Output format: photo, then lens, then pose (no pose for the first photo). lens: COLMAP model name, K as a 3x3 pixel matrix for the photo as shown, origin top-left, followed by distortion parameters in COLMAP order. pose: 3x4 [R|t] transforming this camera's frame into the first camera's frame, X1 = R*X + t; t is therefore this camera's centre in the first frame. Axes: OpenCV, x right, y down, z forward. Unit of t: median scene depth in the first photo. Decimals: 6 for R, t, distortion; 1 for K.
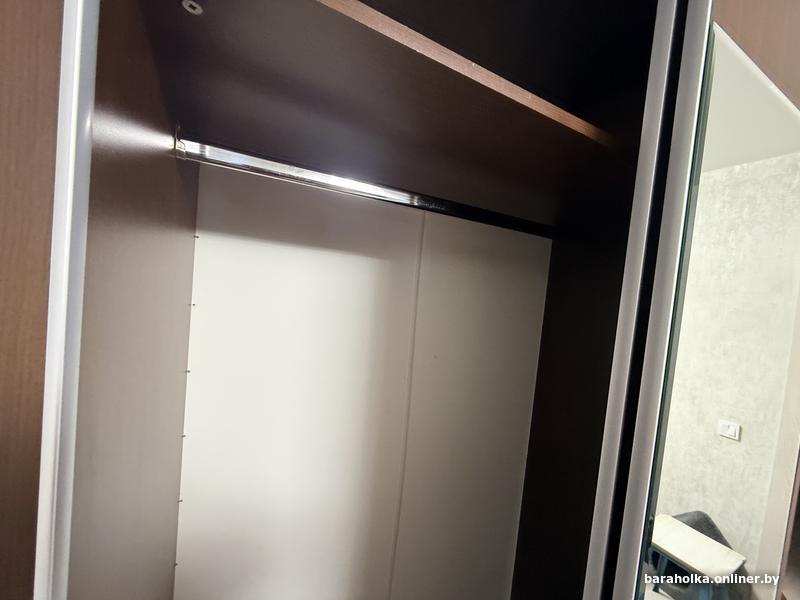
lens RADIAL K [[271.0, 0, 397.3], [0, 271.0, 304.3], [0, 0, 1]] dist [0.000188, -0.000084]
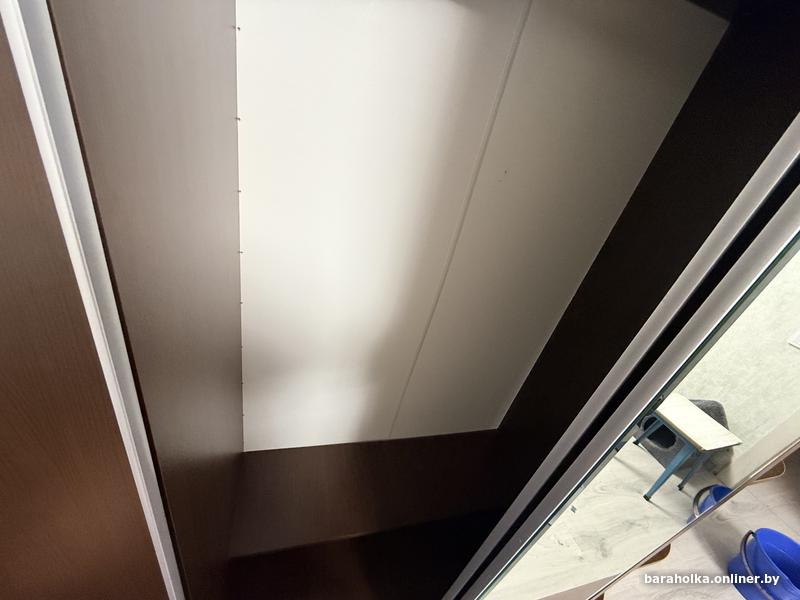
lens RADIAL K [[271.0, 0, 397.3], [0, 271.0, 304.3], [0, 0, 1]] dist [0.000188, -0.000084]
pose [[0.975467, 0.199957, -0.092093, -0.022322], [-0.150991, 0.912117, 0.381109, 0.229552], [0.160205, -0.357854, 0.919932, 0.011008]]
